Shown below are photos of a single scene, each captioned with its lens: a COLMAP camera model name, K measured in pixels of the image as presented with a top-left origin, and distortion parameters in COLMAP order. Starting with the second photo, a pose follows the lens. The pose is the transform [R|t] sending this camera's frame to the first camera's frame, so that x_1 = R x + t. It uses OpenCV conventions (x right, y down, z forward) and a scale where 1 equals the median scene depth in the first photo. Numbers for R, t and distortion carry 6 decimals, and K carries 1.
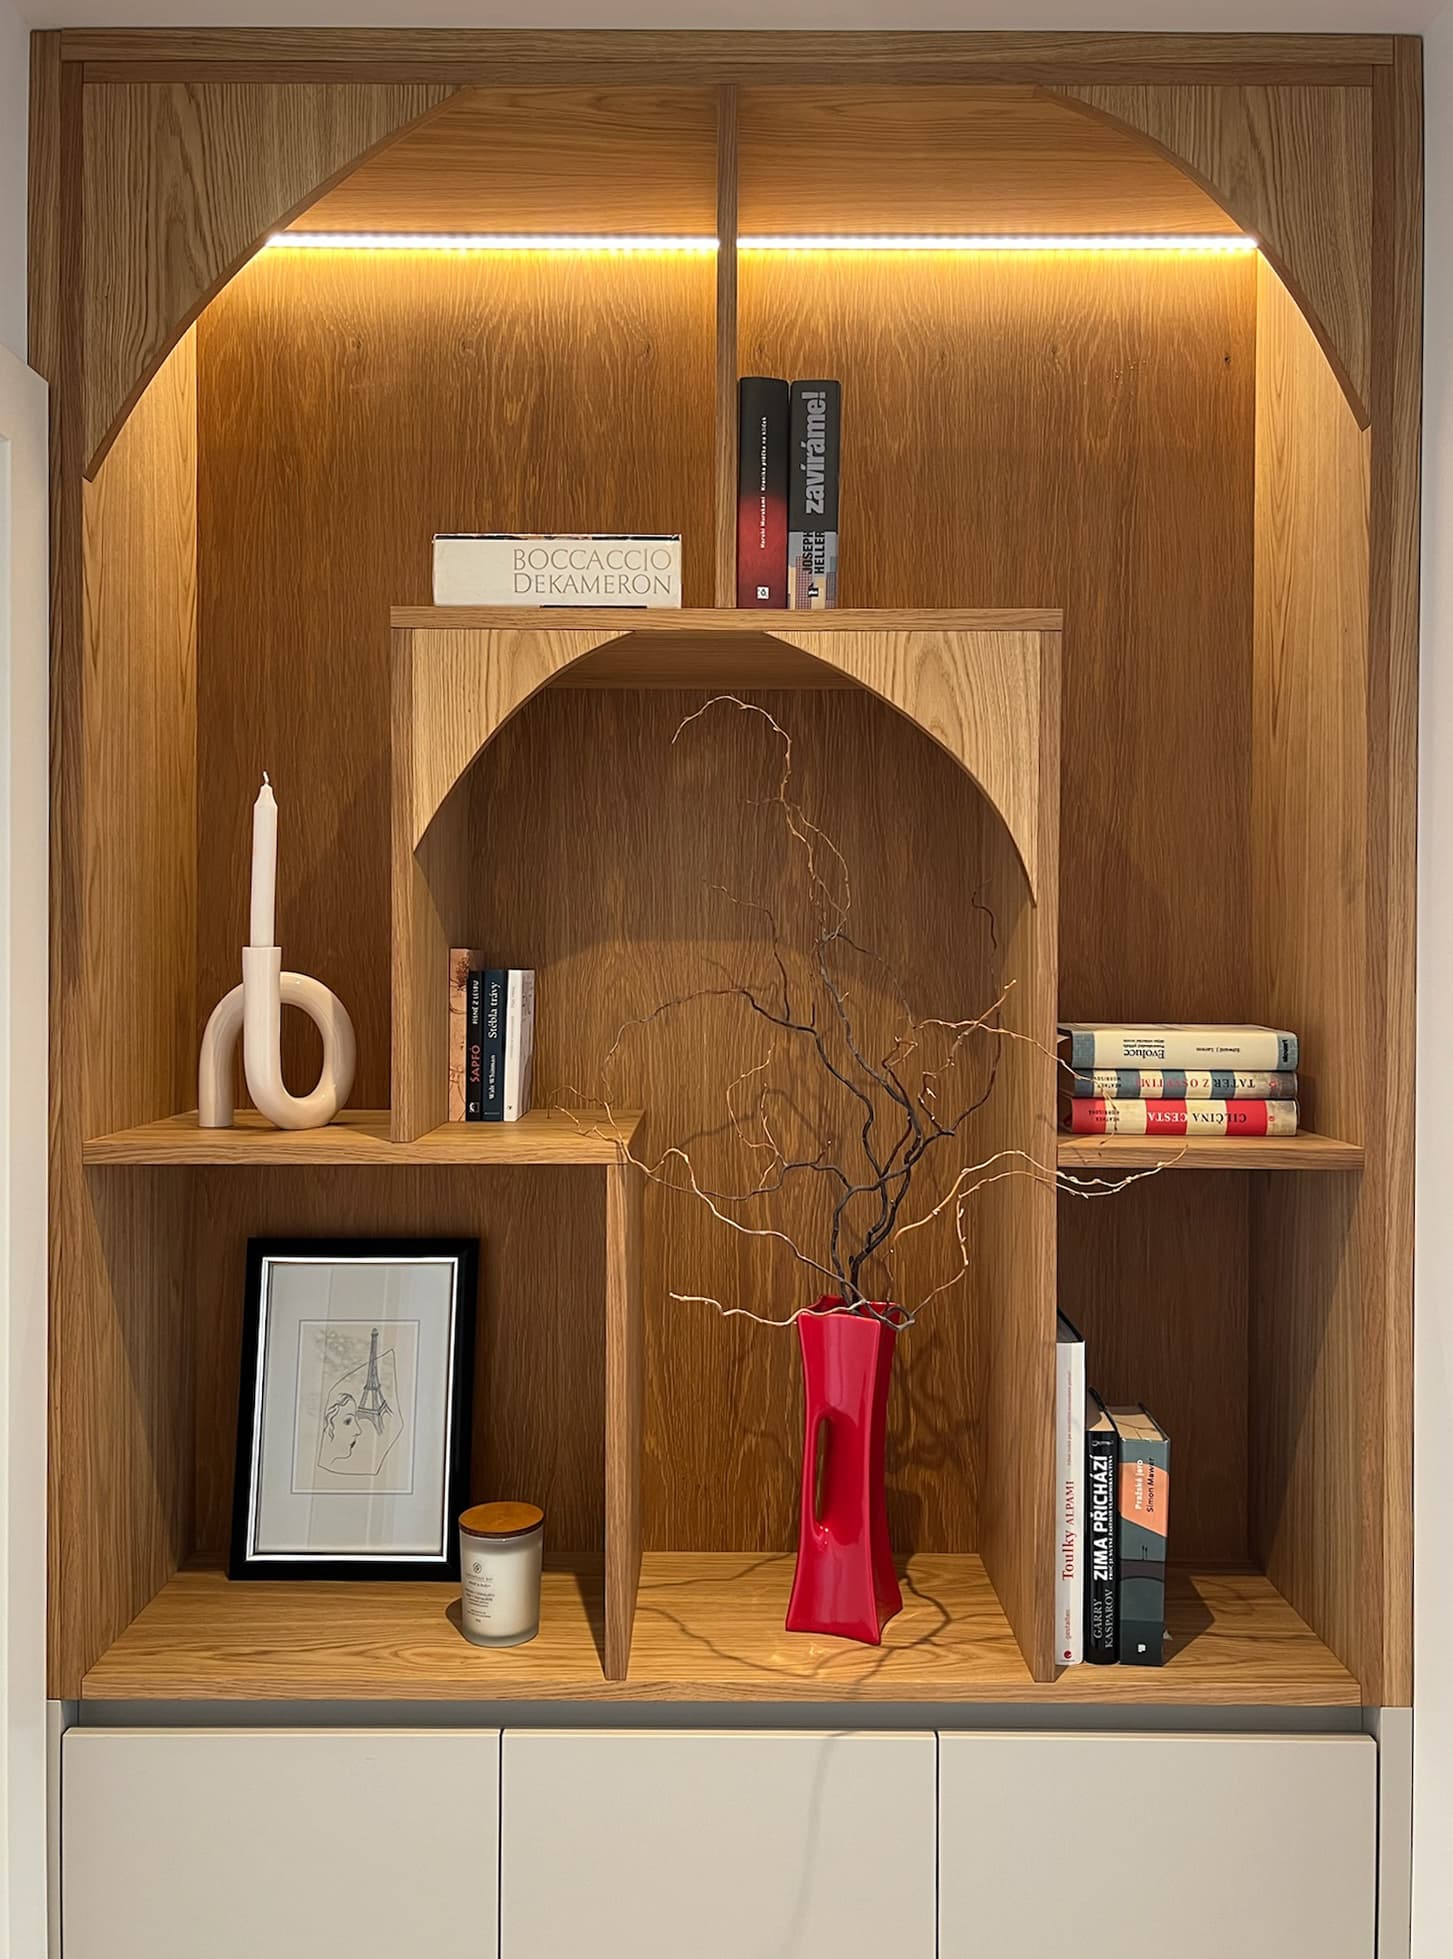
lens RADIAL K [[1495.2, 0, 734.4], [0, 1495.2, 972.6], [0, 0, 1]] dist [0.036718, -0.031988]
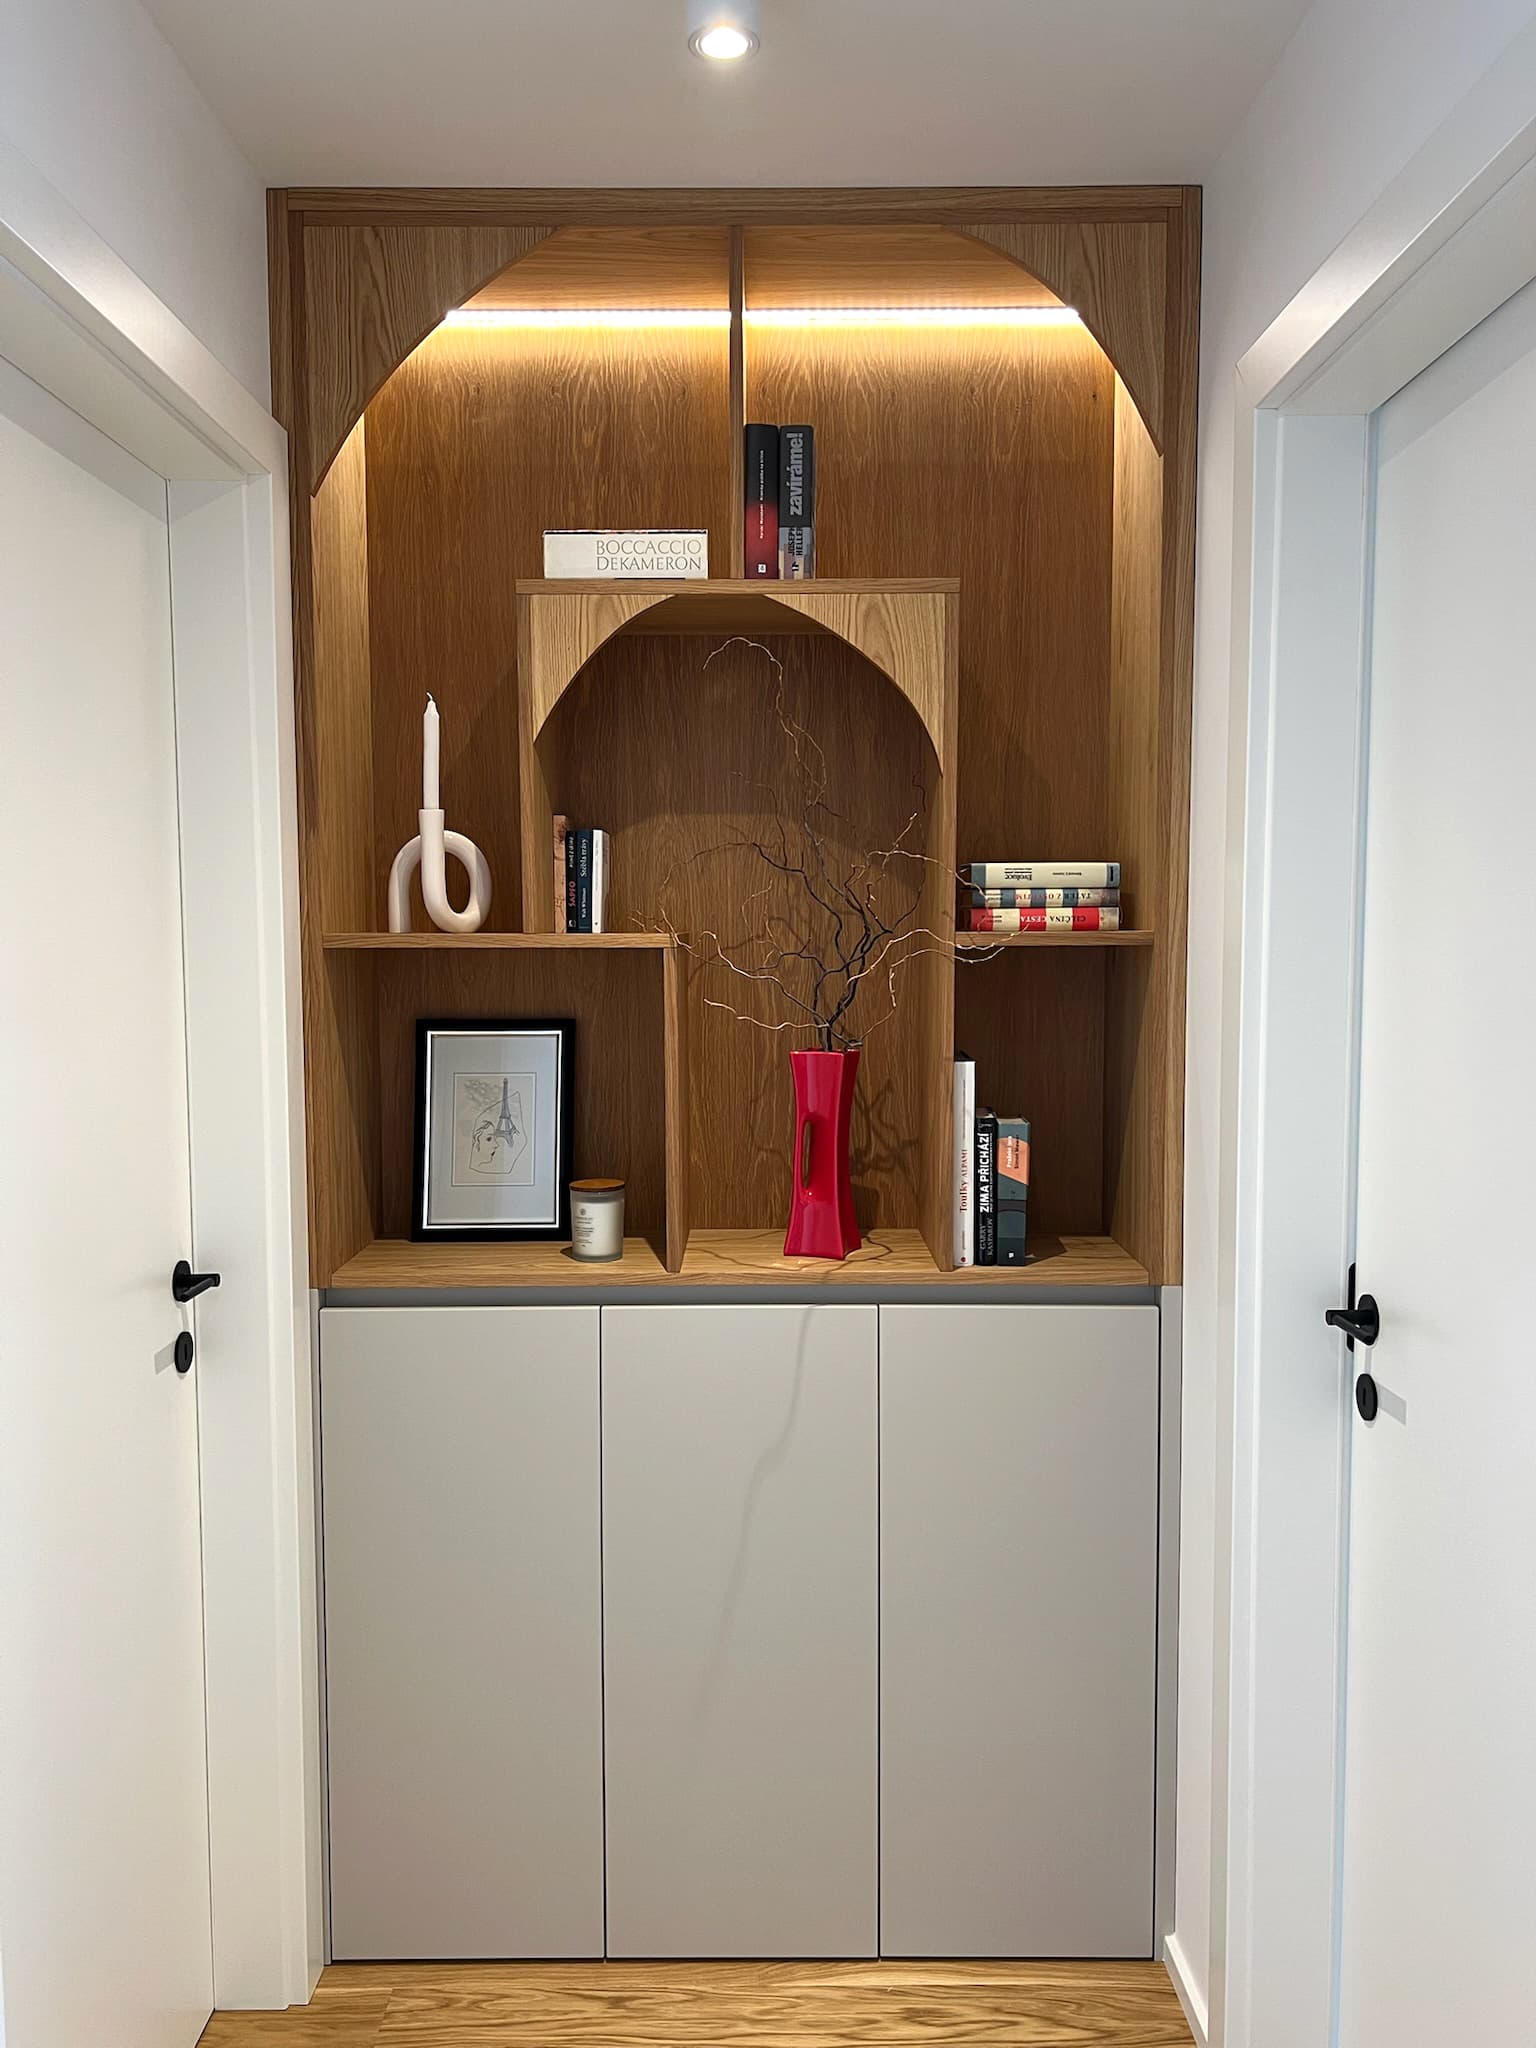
lens RADIAL K [[1563.1, 0, 784.2], [0, 1563.1, 1021.5], [0, 0, 1]] dist [0.036718, -0.031988]
pose [[0.999965, -0.008227, 0.001691, 0.034102], [0.008143, 0.998978, 0.044469, 0.128350], [-0.002055, -0.044454, 0.999009, -0.580544]]
